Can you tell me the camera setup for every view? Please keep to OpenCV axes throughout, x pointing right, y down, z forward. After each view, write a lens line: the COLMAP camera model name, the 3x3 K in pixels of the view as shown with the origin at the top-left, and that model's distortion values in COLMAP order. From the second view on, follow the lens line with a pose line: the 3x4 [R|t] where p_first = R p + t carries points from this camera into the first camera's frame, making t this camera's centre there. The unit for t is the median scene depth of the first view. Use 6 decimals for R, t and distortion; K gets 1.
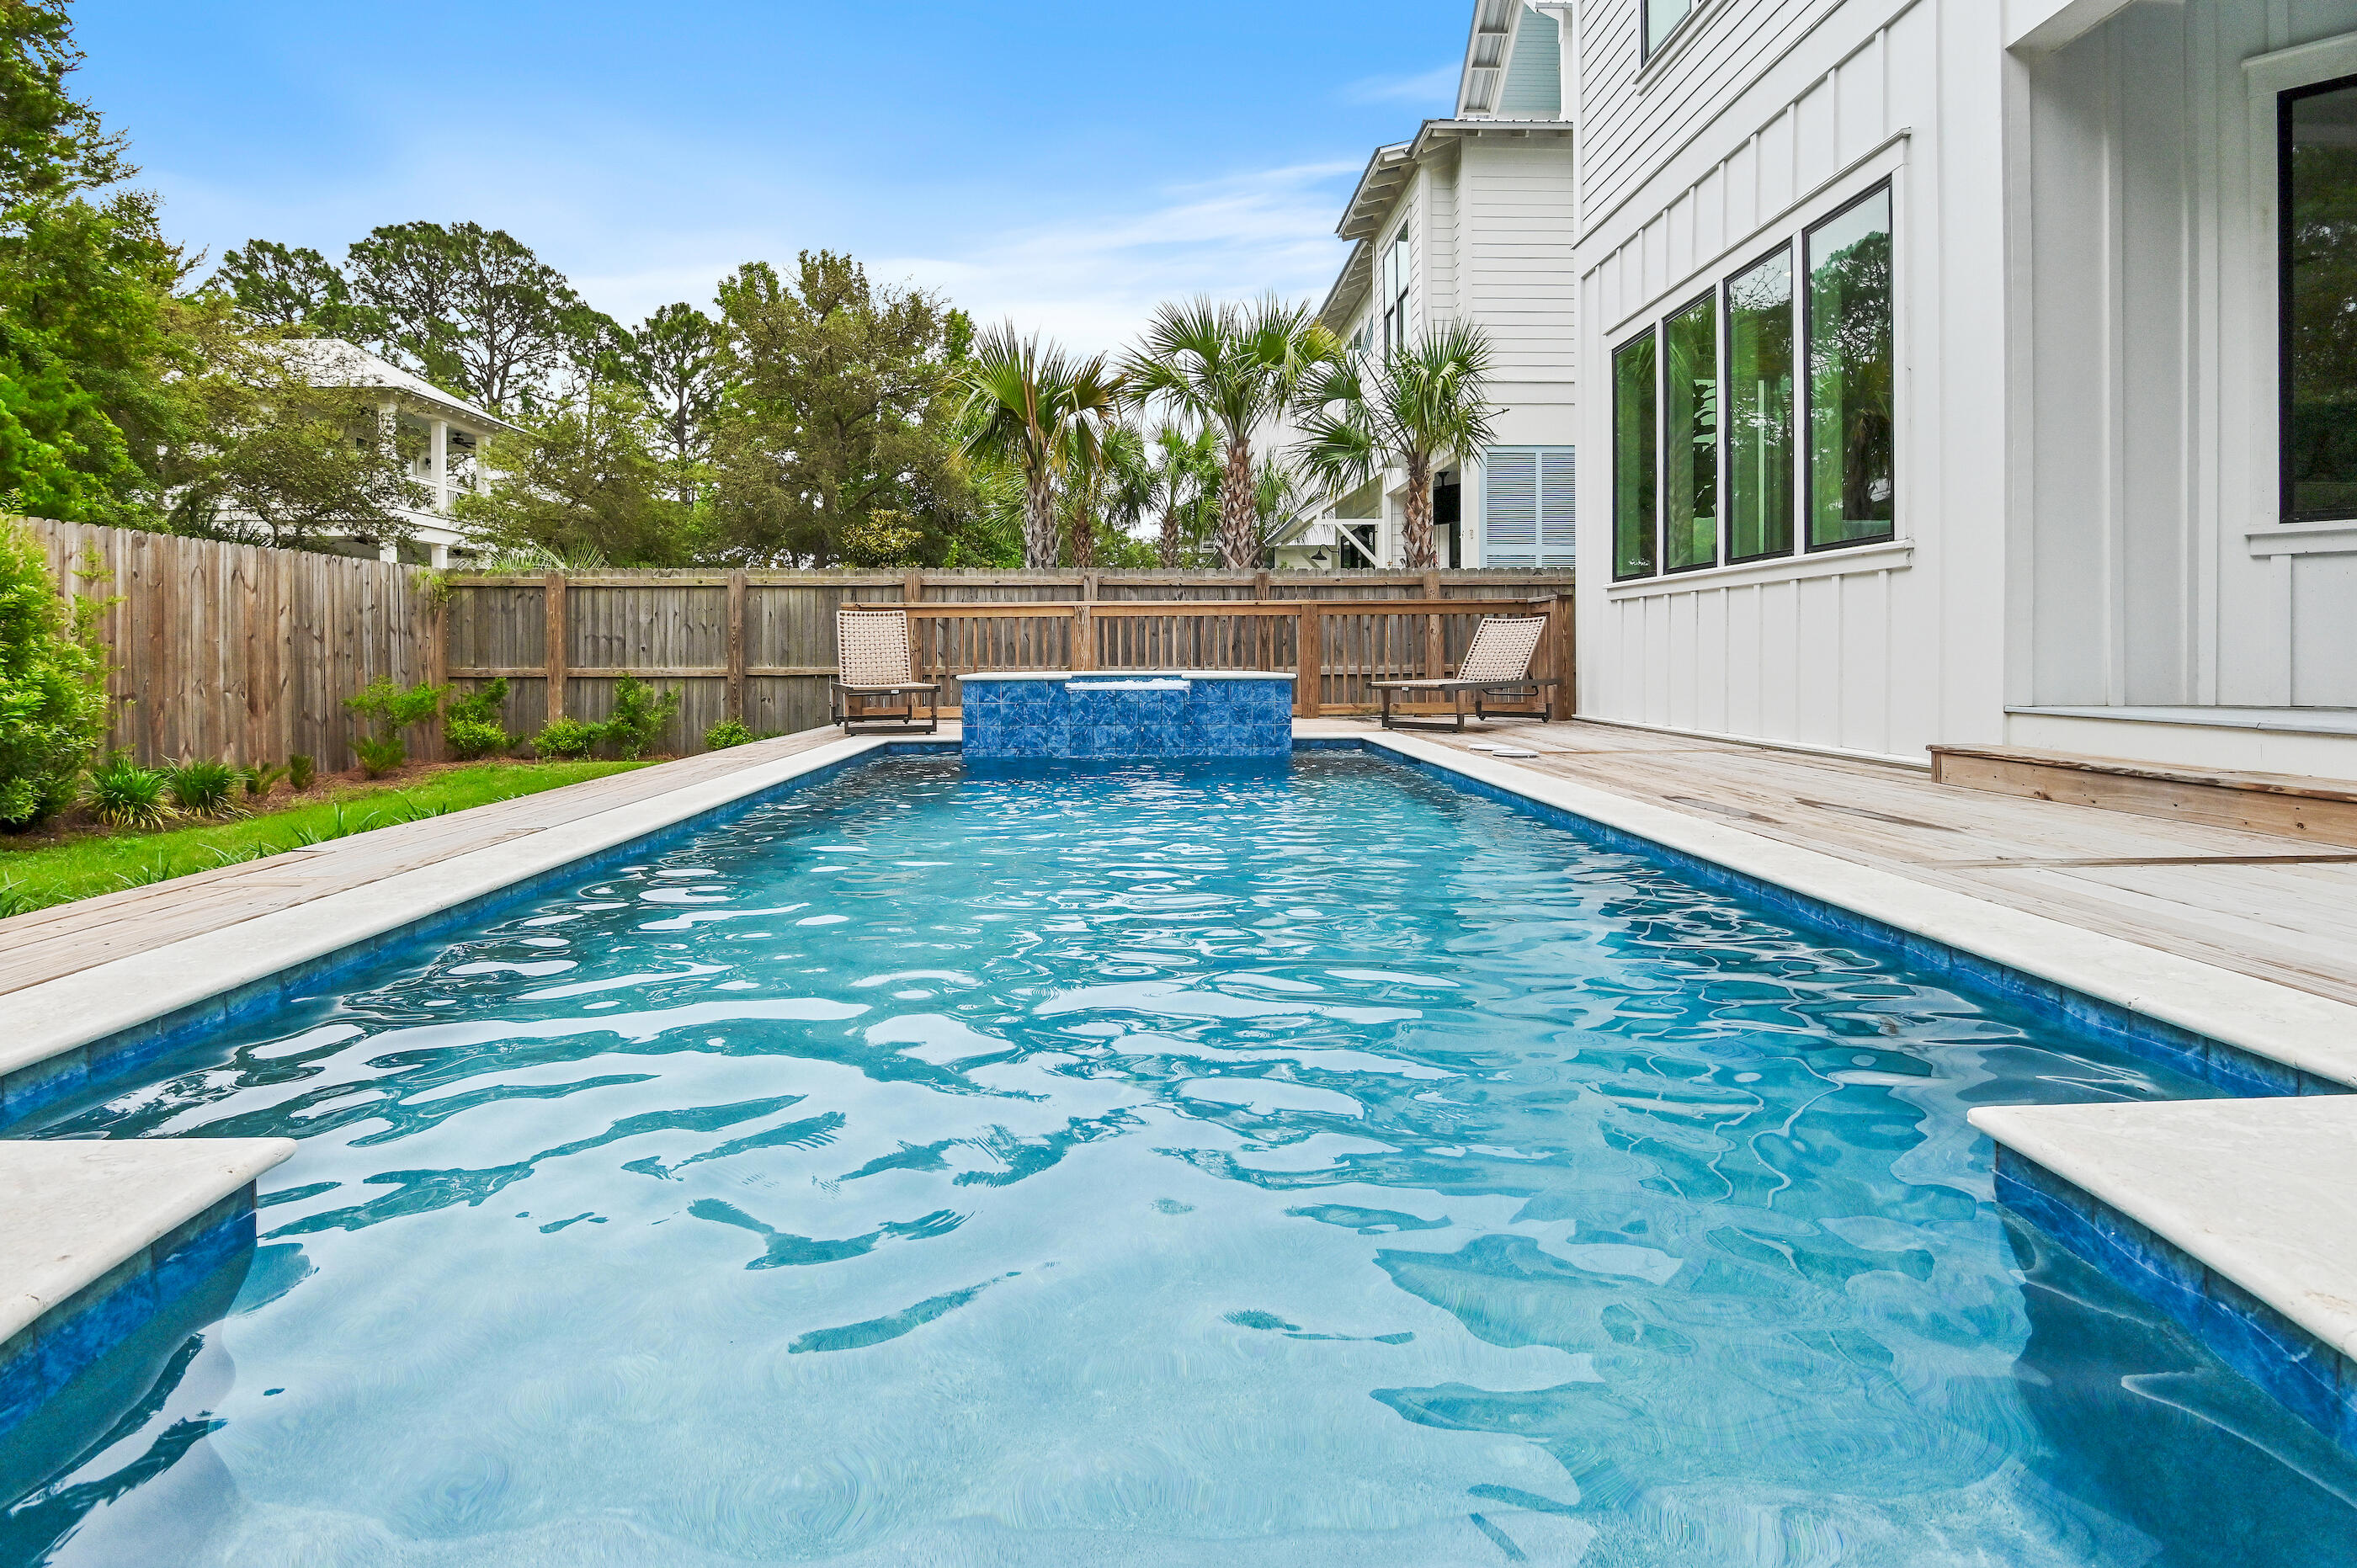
lens RADIAL K [[1193.9, 0, 1178.2], [0, 1193.9, 683.5], [0, 0, 1]] dist [-0.025055, 0.000147]
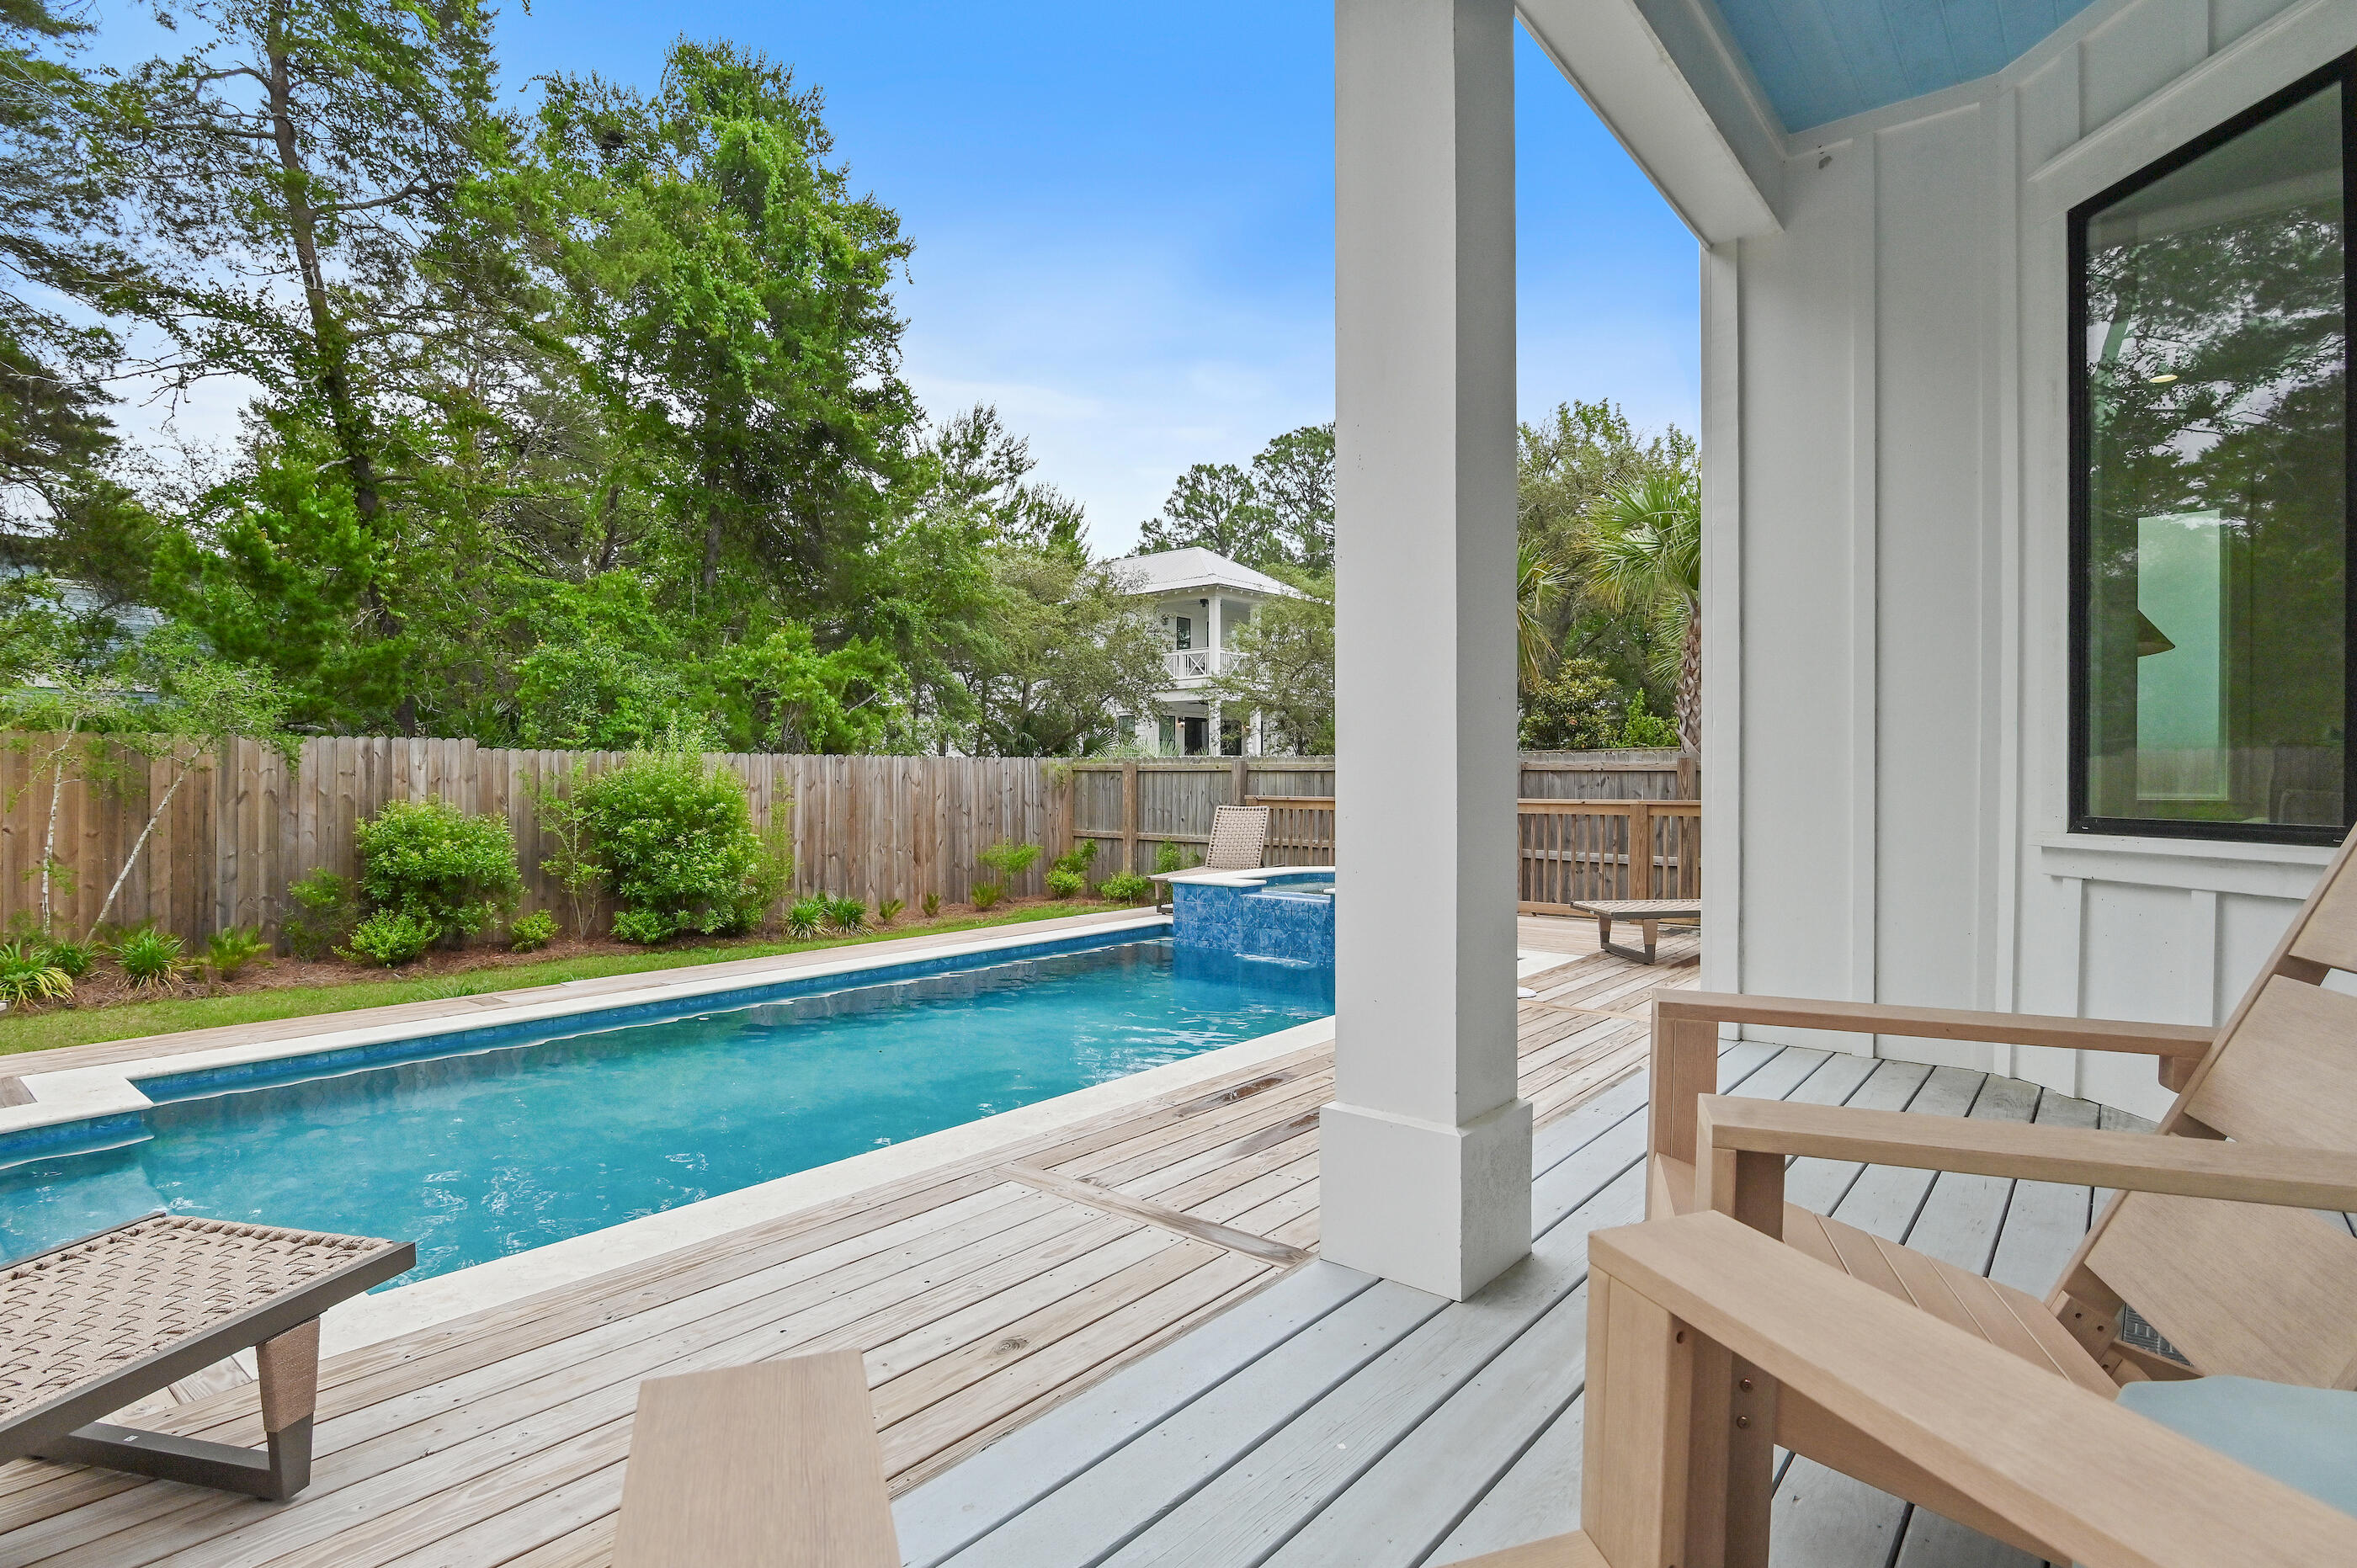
lens RADIAL K [[1177.0, 0, 1178.5], [0, 1177.0, 784.0], [0, 0, 1]] dist [-0.016734, 0.000317]
pose [[0.746680, 0.009616, -0.665113, 0.387048], [-0.018974, 0.999797, -0.006846, -0.058712], [0.664912, 0.017732, 0.746711, 0.052647]]
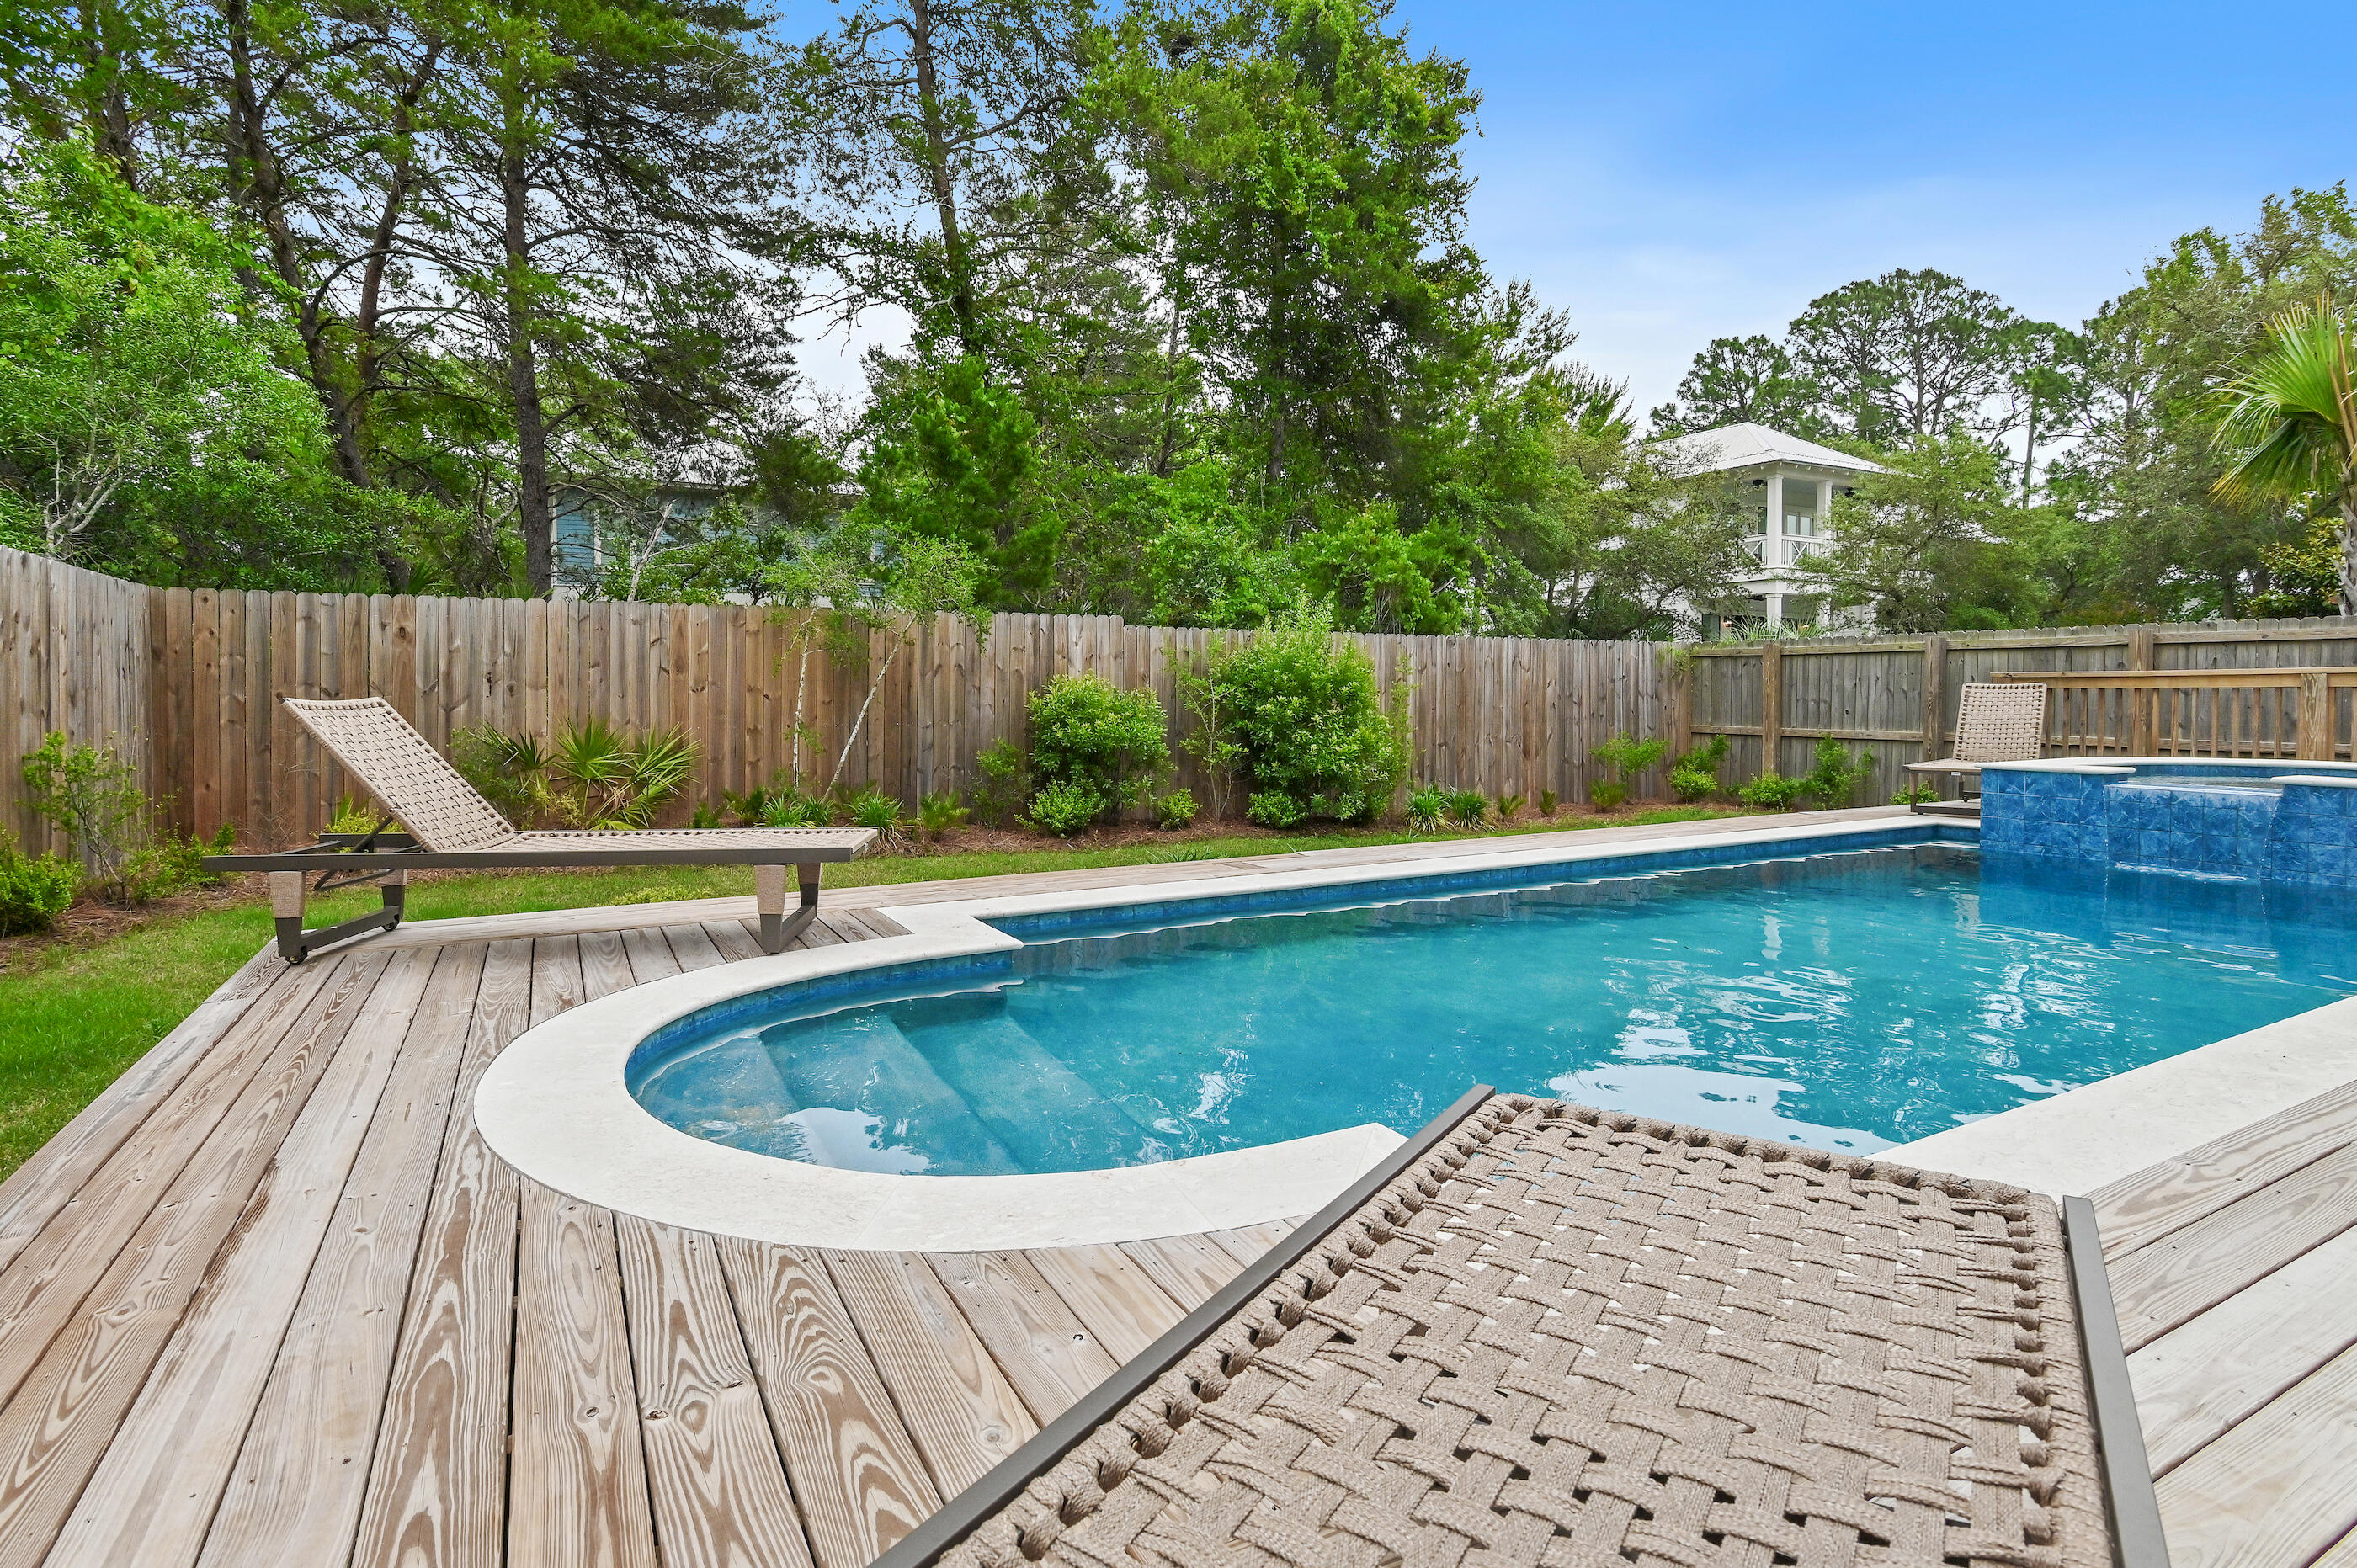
lens RADIAL K [[1191.9, 0, 1186.2], [0, 1191.9, 712.4], [0, 0, 1]] dist [-0.016775, -0.000498]
pose [[0.445506, 0.018683, -0.895084, 0.233501], [-0.021952, 0.999710, 0.009941, -0.026202], [0.895010, 0.015220, 0.445787, 0.001770]]
